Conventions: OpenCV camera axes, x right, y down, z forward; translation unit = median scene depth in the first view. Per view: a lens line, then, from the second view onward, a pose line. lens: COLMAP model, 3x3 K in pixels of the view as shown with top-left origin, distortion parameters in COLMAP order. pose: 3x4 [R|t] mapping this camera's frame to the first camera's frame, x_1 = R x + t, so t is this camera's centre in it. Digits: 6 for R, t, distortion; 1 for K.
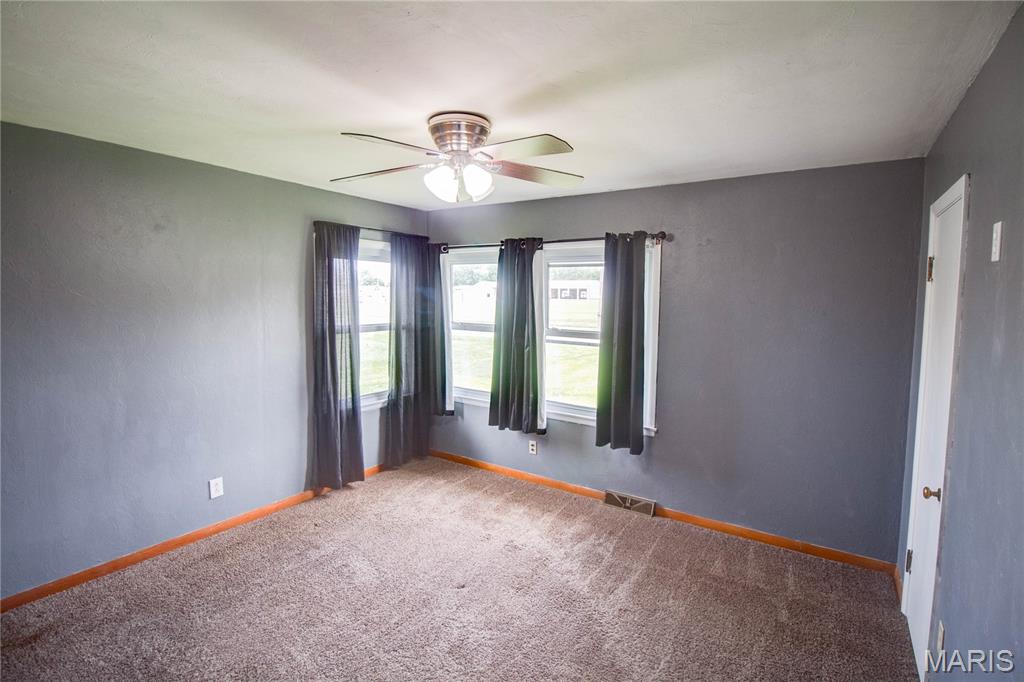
lens RADIAL K [[497.1, 0, 516.0], [0, 497.1, 329.6], [0, 0, 1]] dist [-0.005280, -0.010725]
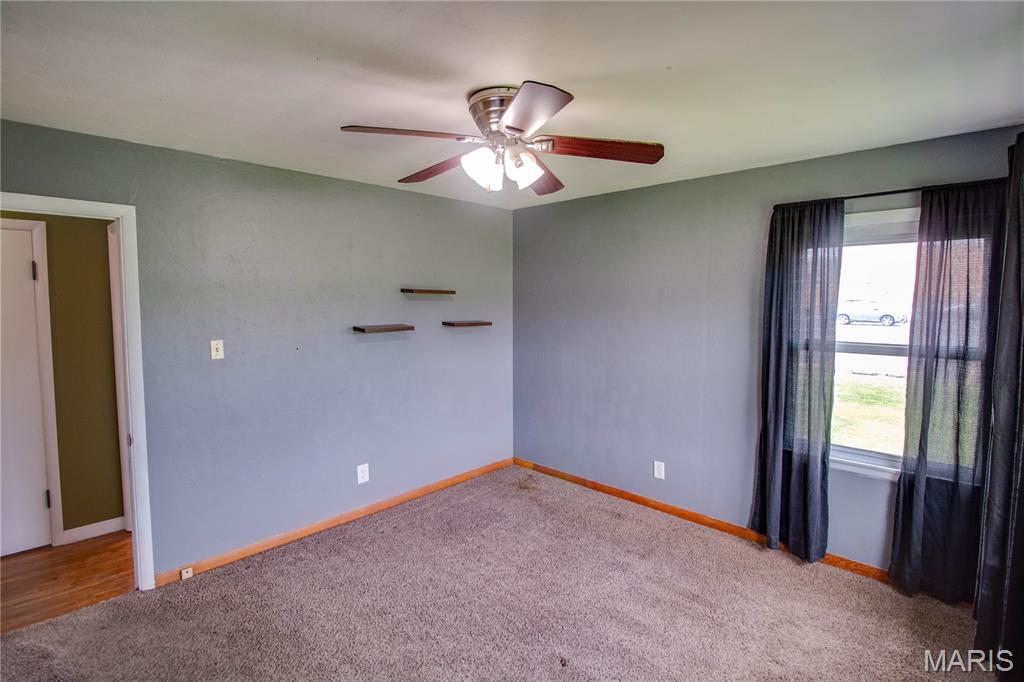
lens RADIAL K [[497.1, 0, 516.0], [0, 497.1, 329.6], [0, 0, 1]] dist [-0.005280, -0.010725]
pose [[-0.188630, 0.050127, -0.980768, 0.439079], [-0.074453, 0.995092, 0.065179, -0.036590], [0.979222, 0.085315, -0.183972, 0.697655]]
